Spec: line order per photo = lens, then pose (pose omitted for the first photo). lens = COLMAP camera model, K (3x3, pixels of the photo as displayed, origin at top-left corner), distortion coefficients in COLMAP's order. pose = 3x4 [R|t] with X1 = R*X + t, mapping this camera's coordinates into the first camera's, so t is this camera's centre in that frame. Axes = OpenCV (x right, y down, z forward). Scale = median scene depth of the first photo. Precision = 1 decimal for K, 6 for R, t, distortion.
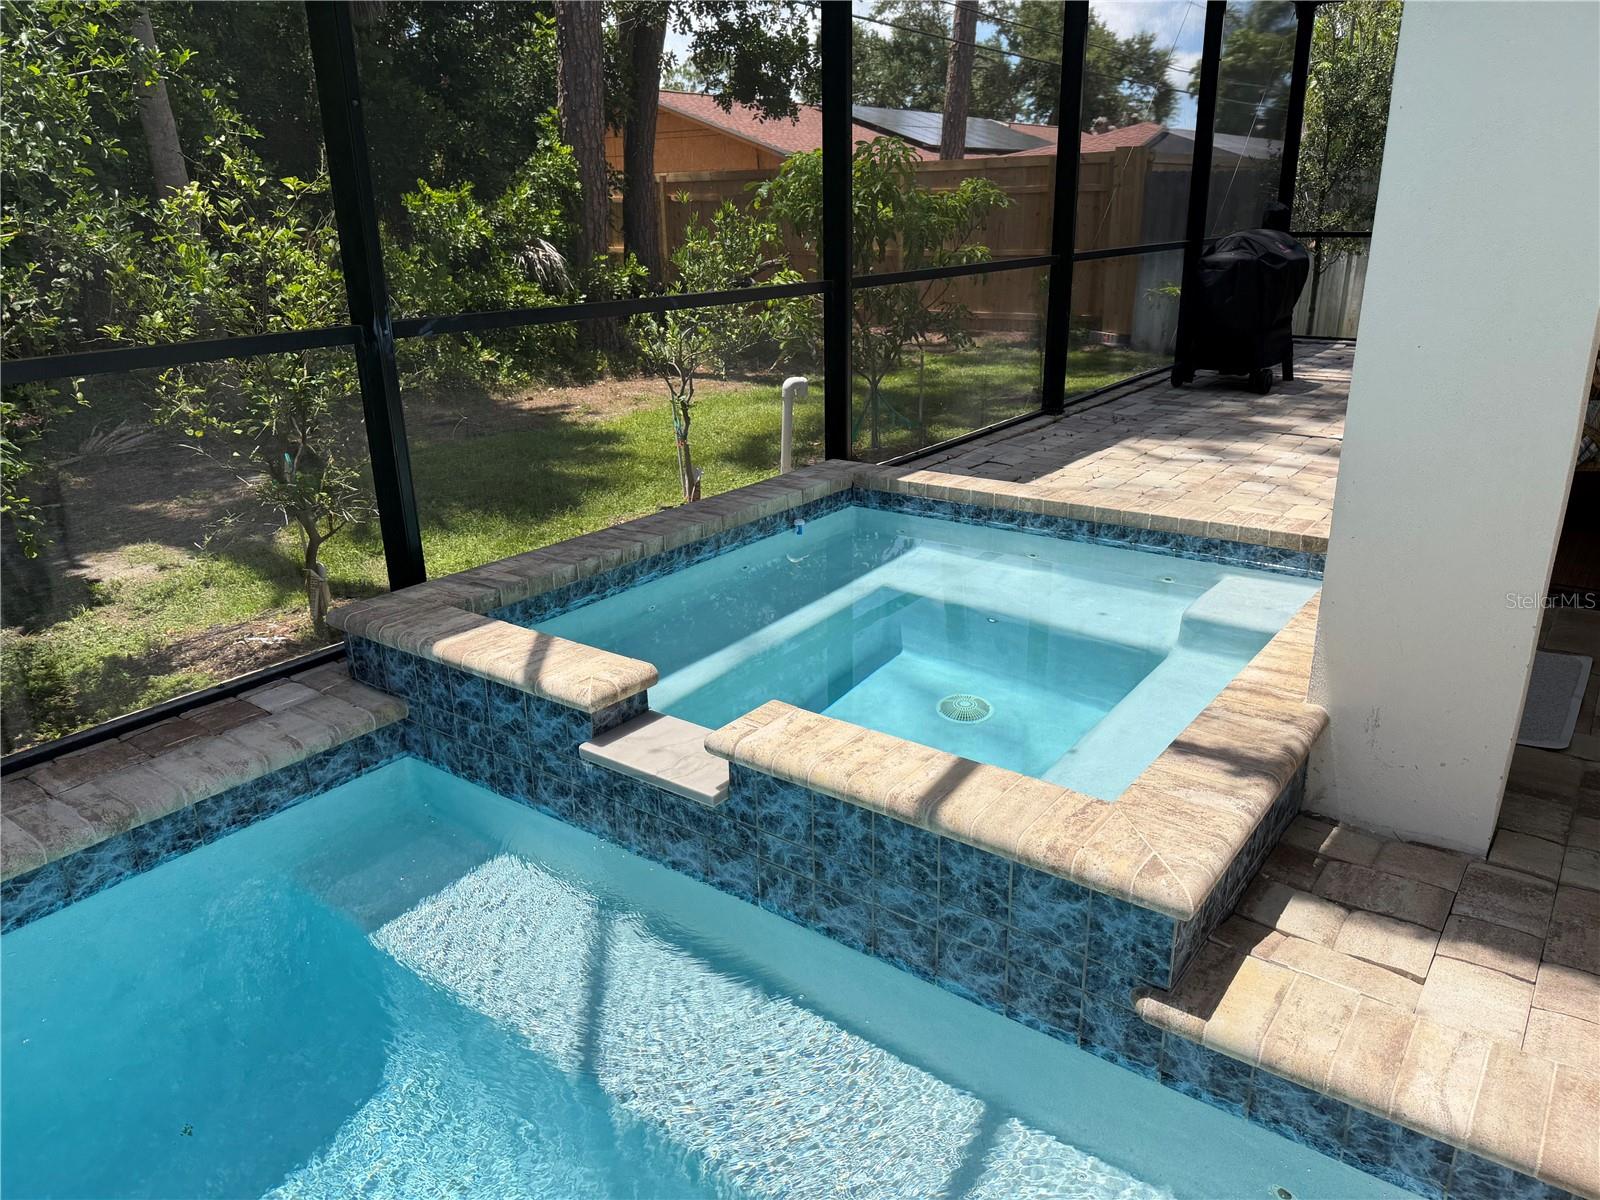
lens RADIAL K [[1130.3, 0, 804.8], [0, 1130.3, 604.0], [0, 0, 1]] dist [0.048135, -0.059051]
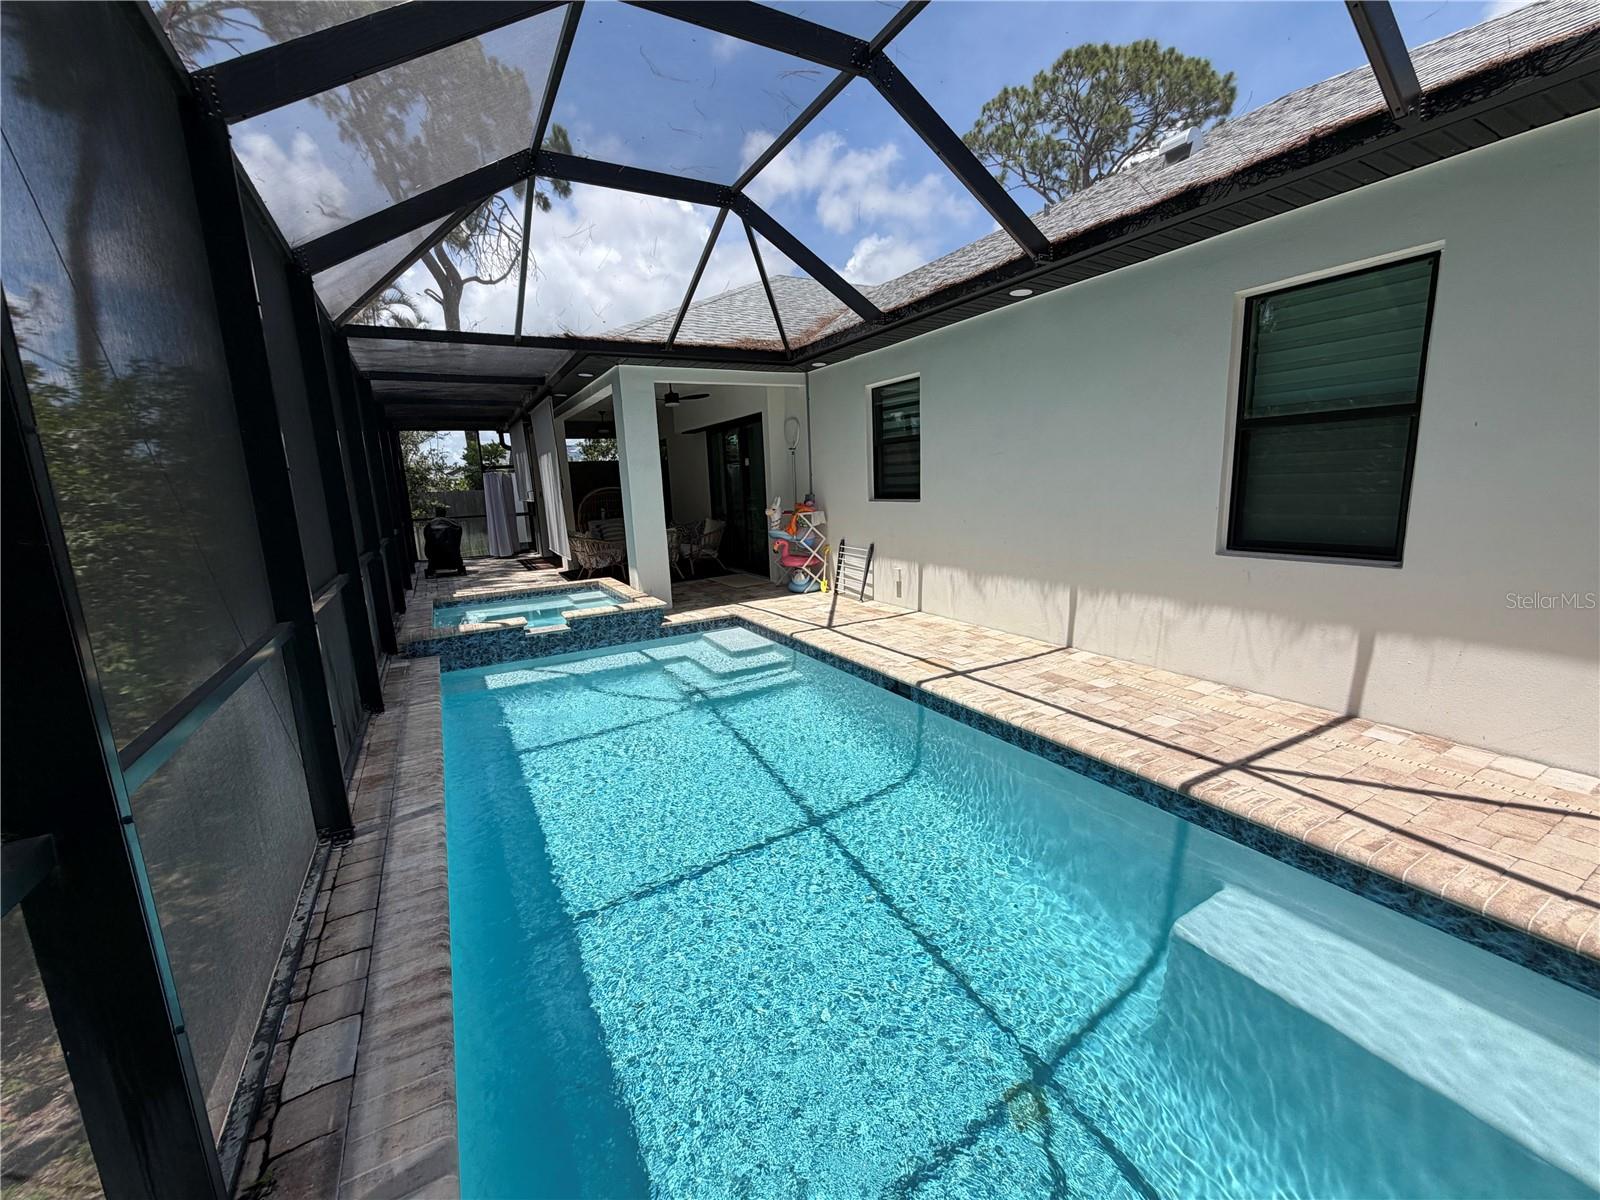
lens RADIAL K [[647.1, 0, 806.7], [0, 647.1, 603.7], [0, 0, 1]] dist [-0.000829, 0.001400]
pose [[0.396159, -0.169859, 0.902334, -1.312770], [0.336478, 0.941231, 0.029454, 0.204784], [-0.854307, 0.291947, 0.430031, -0.634570]]
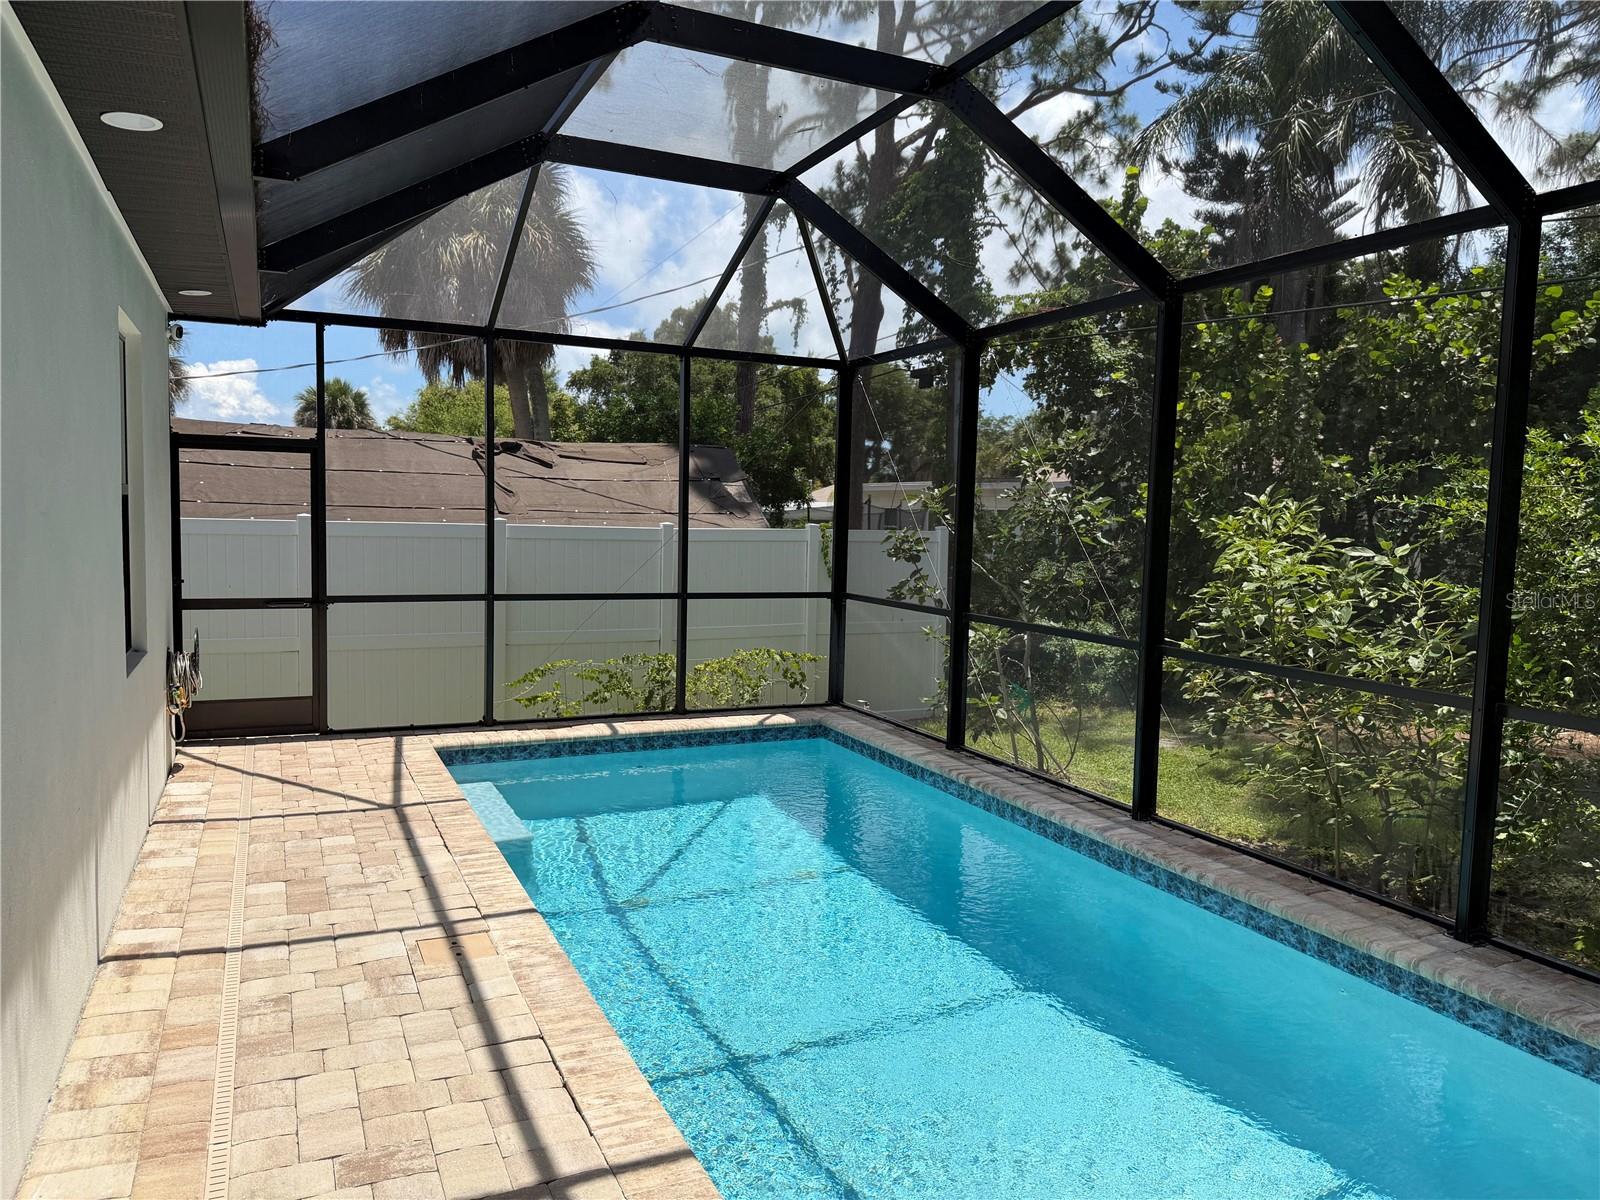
lens RADIAL K [[1130.3, 0, 801.5], [0, 1130.3, 598.5], [0, 0, 1]] dist [0.048135, -0.059051]
pose [[-0.474389, 0.073965, -0.877202, 0.742498], [-0.307653, 0.919701, 0.243926, -0.242048], [0.824806, 0.385590, -0.413541, 0.354153]]
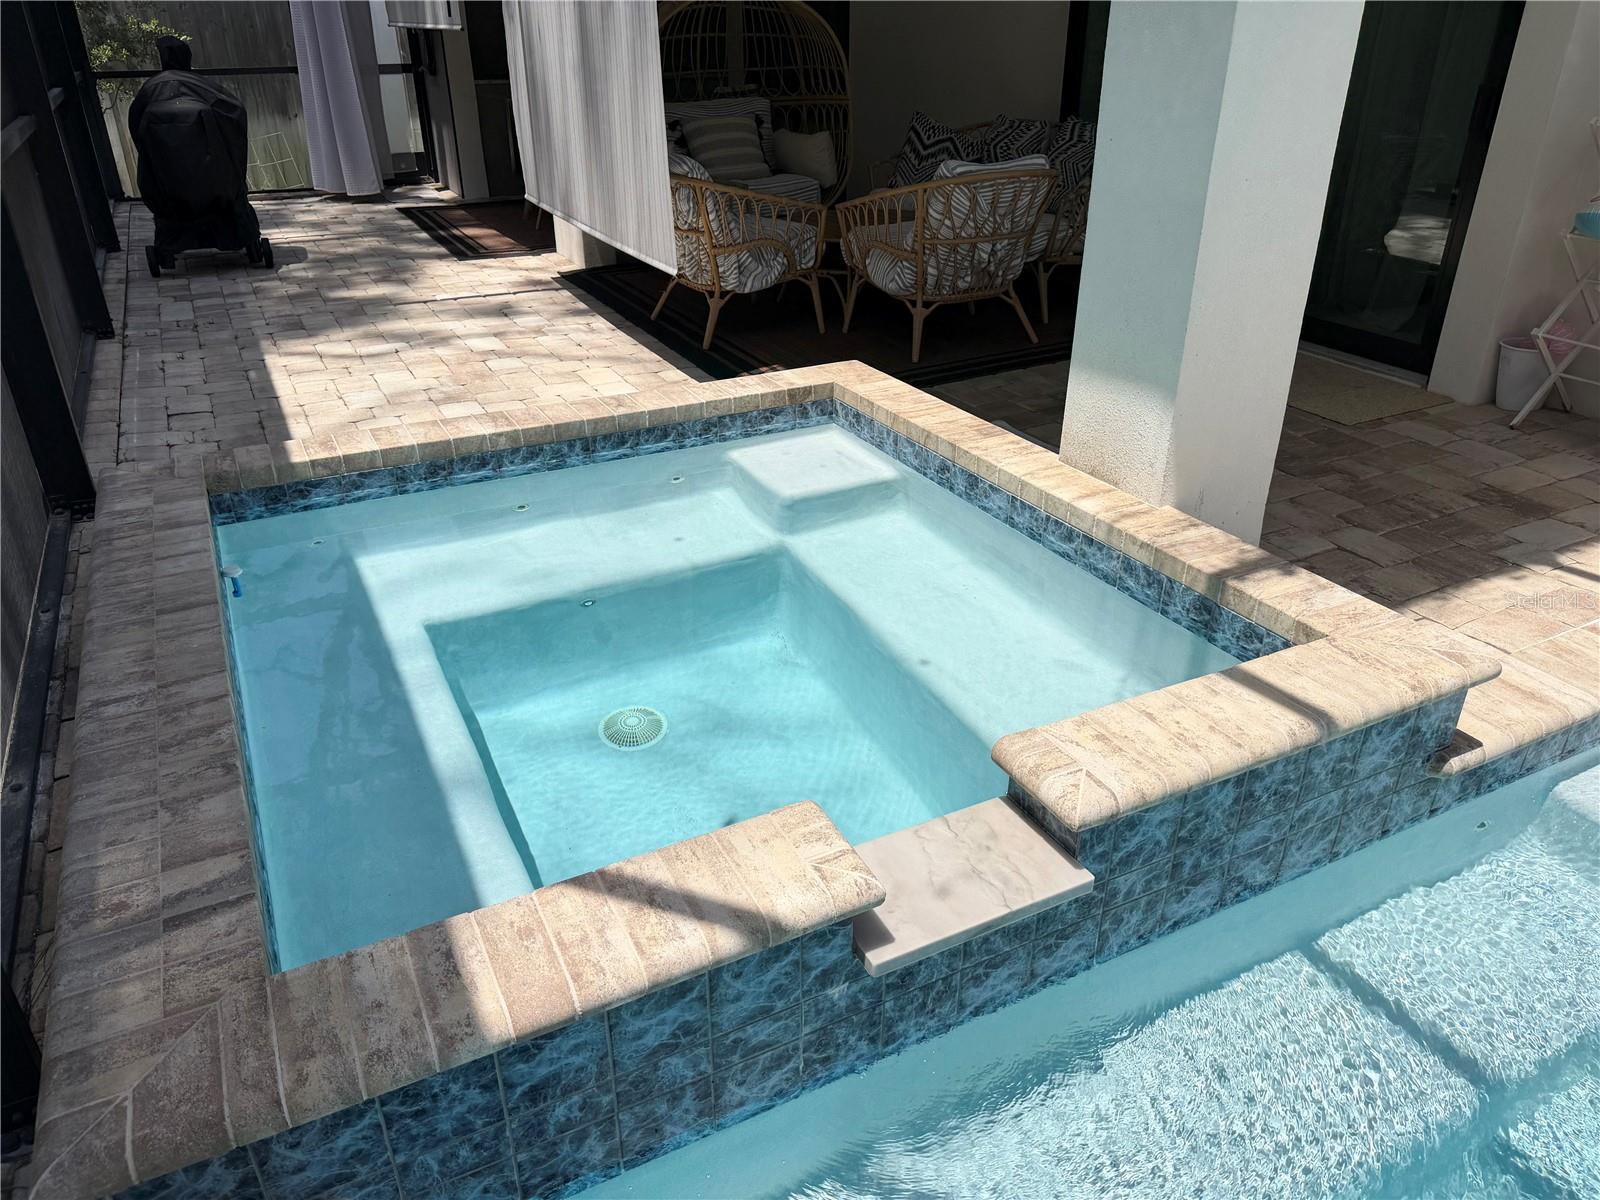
lens RADIAL K [[1130.3, 0, 811.3], [0, 1130.3, 596.0], [0, 0, 1]] dist [0.048135, -0.059051]
pose [[0.427658, -0.388417, 0.816236, -0.445961], [0.287588, 0.914521, 0.284508, -0.170142], [-0.856972, 0.113068, 0.502806, 0.480024]]
